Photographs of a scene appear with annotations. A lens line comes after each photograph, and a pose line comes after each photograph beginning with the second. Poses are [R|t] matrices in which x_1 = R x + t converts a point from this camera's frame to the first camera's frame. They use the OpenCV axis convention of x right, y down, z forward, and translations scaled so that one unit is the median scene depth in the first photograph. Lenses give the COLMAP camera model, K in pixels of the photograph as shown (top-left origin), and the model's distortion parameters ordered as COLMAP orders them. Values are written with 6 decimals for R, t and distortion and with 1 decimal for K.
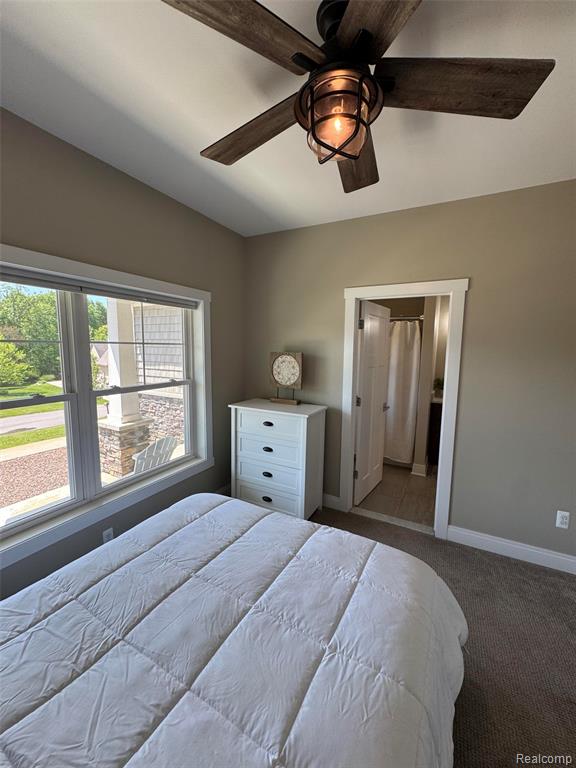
lens RADIAL K [[308.9, 0, 288.7], [0, 308.9, 385.2], [0, 0, 1]] dist [-0.001813, -0.000022]
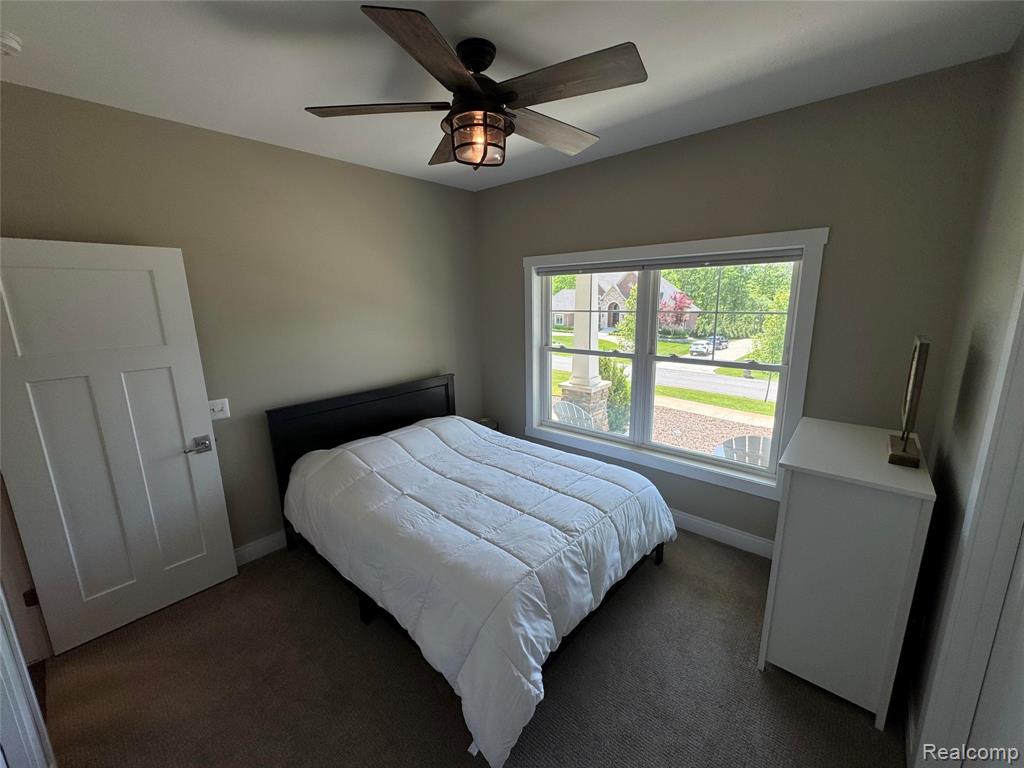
lens RADIAL K [[411.9, 0, 511.9], [0, 411.9, 382.9], [0, 0, 1]] dist [-0.001813, -0.000022]
pose [[-0.235748, 0.190777, -0.952905, 1.383481], [-0.104519, 0.969877, 0.220033, -0.234418], [0.966177, 0.151469, -0.208707, 1.211018]]
